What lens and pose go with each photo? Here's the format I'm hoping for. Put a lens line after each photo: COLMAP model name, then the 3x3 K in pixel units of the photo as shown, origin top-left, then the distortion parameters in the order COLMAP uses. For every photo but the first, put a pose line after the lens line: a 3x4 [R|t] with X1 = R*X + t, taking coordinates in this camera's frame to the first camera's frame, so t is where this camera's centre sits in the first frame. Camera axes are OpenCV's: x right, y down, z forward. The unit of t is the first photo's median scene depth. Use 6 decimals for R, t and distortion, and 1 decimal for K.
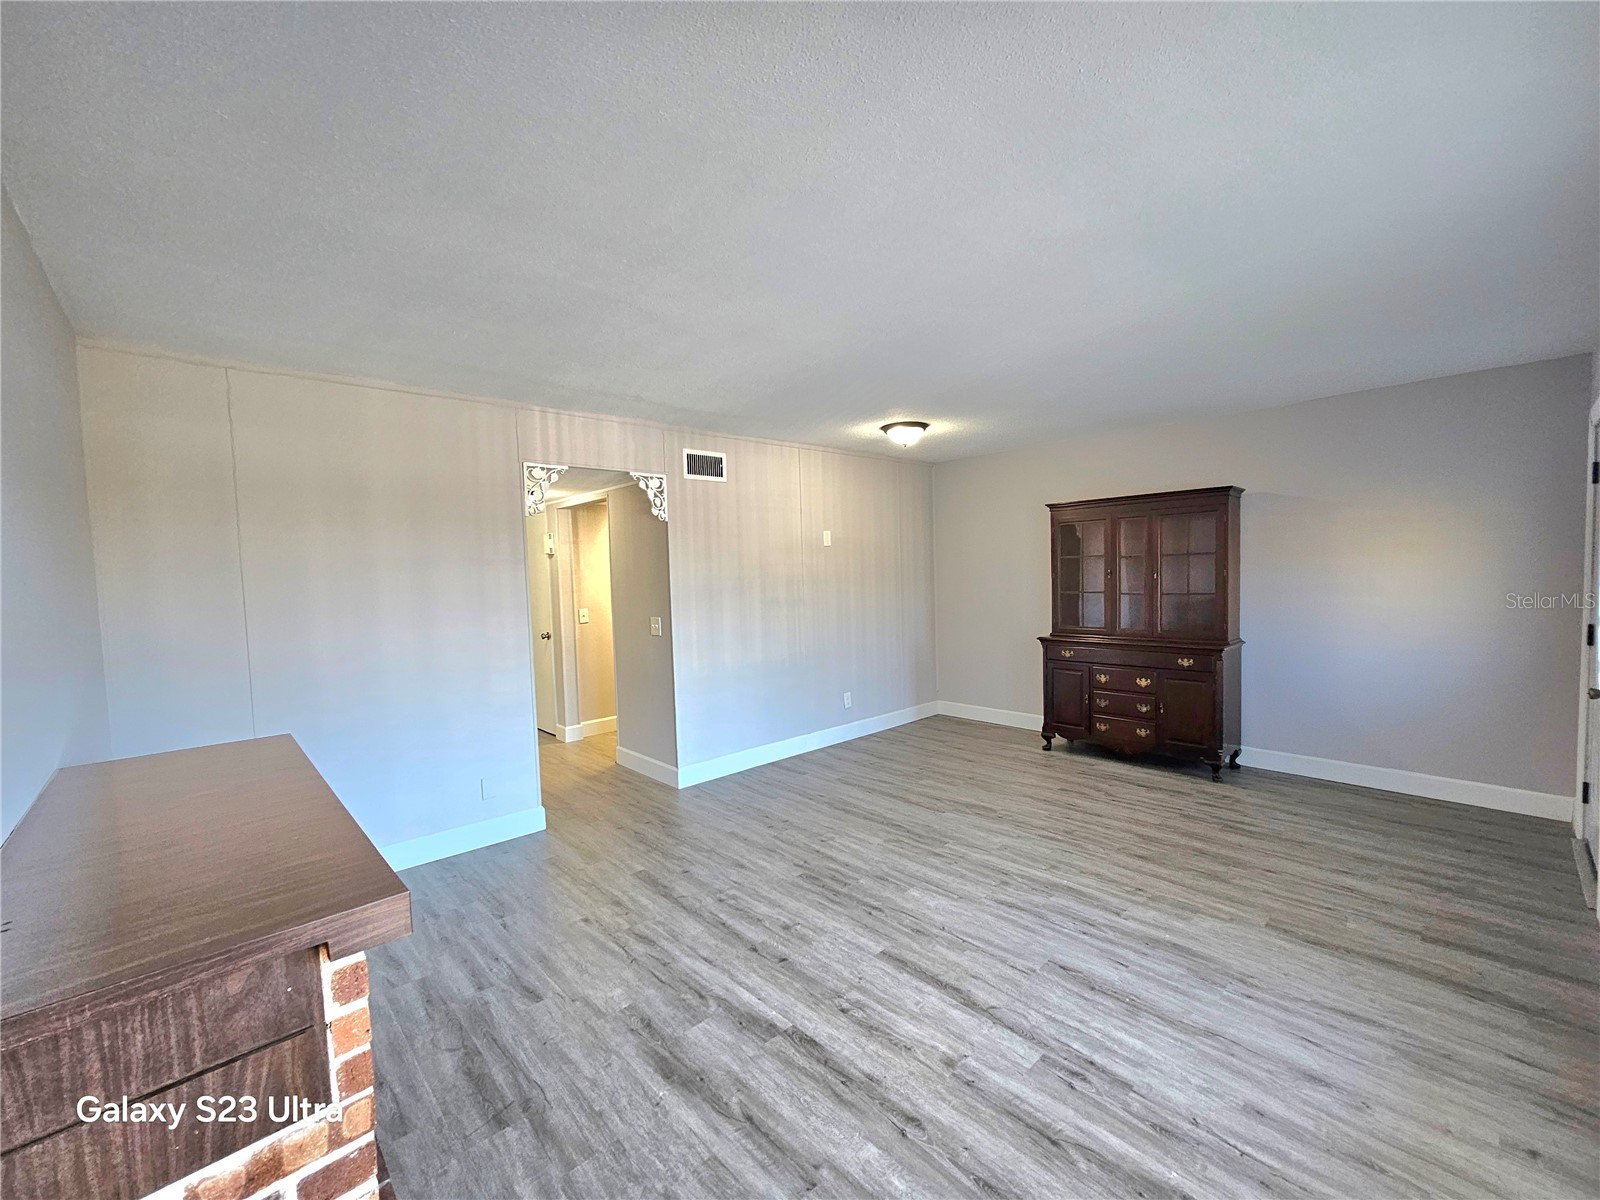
lens RADIAL K [[652.3, 0, 807.1], [0, 652.3, 608.4], [0, 0, 1]] dist [0.000351, 0.000170]
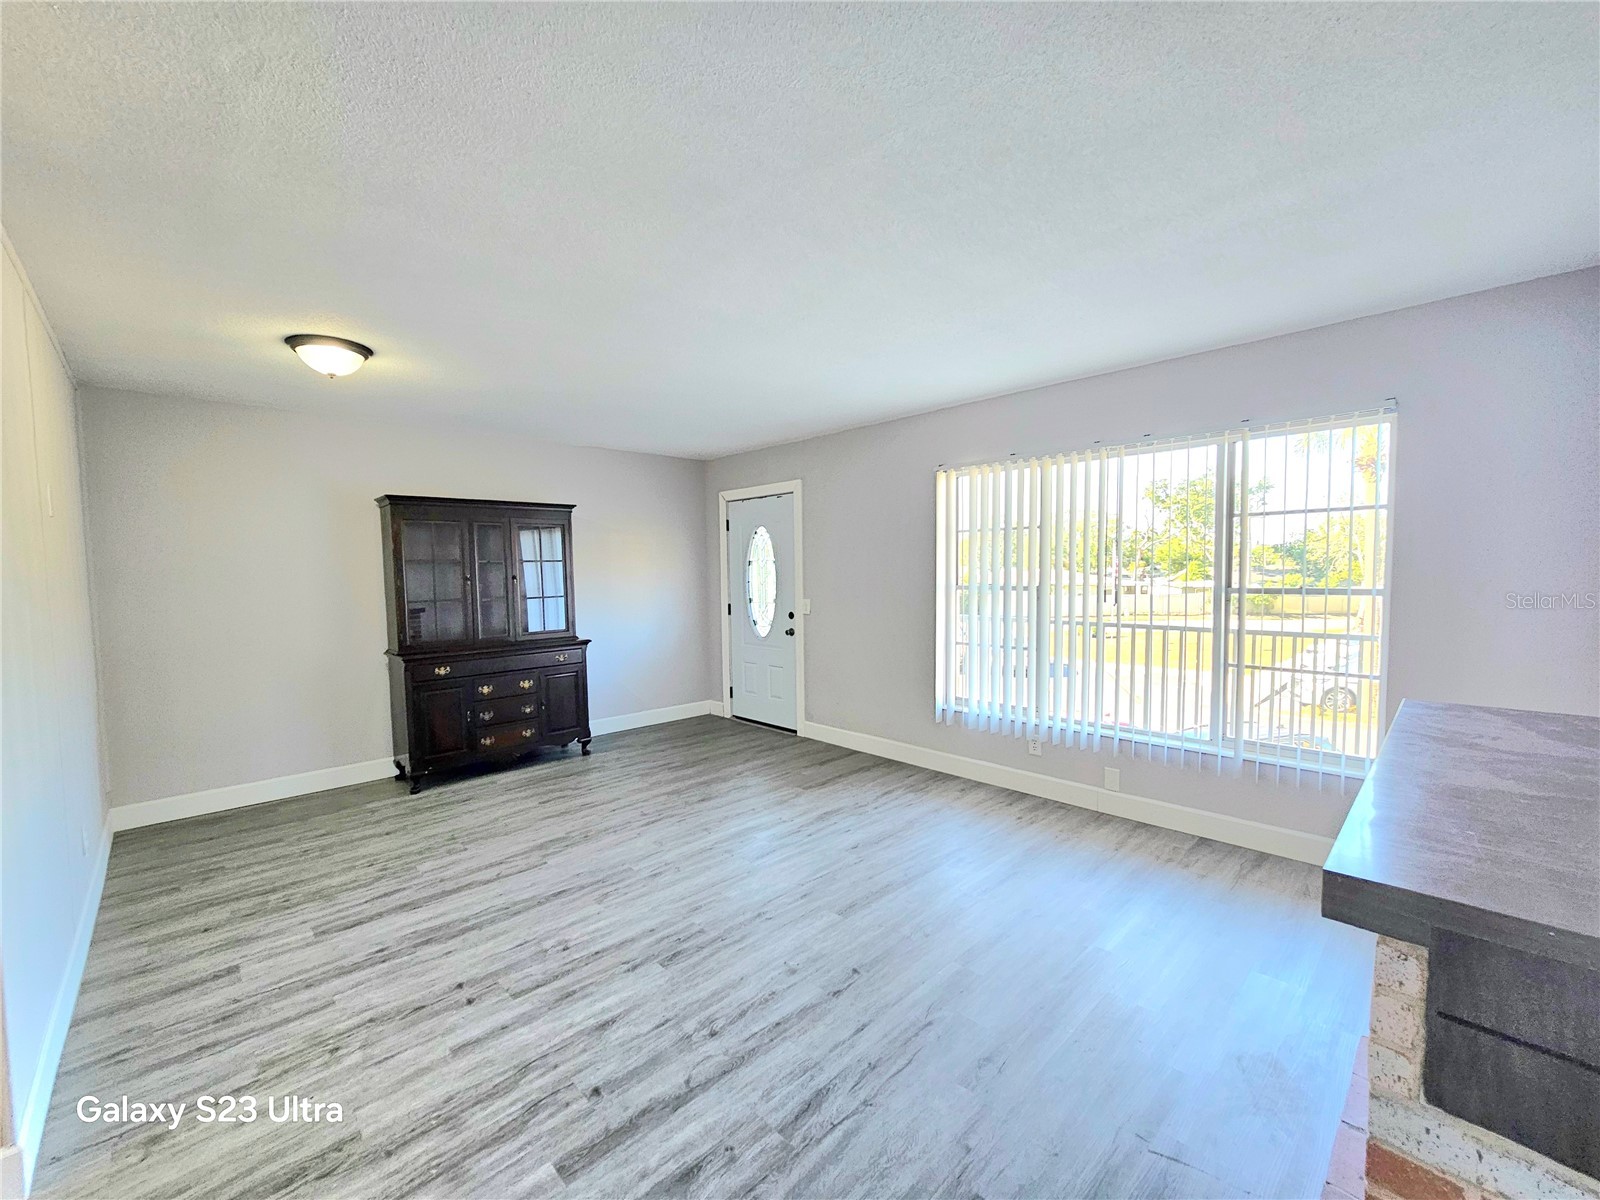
lens RADIAL K [[654.1, 0, 802.9], [0, 654.1, 606.2], [0, 0, 1]] dist [0.000264, 0.000004]
pose [[-0.008511, -0.029363, 0.999533, -0.656912], [0.074797, 0.996750, 0.029918, -0.009185], [-0.997162, 0.075017, -0.006287, 0.717380]]
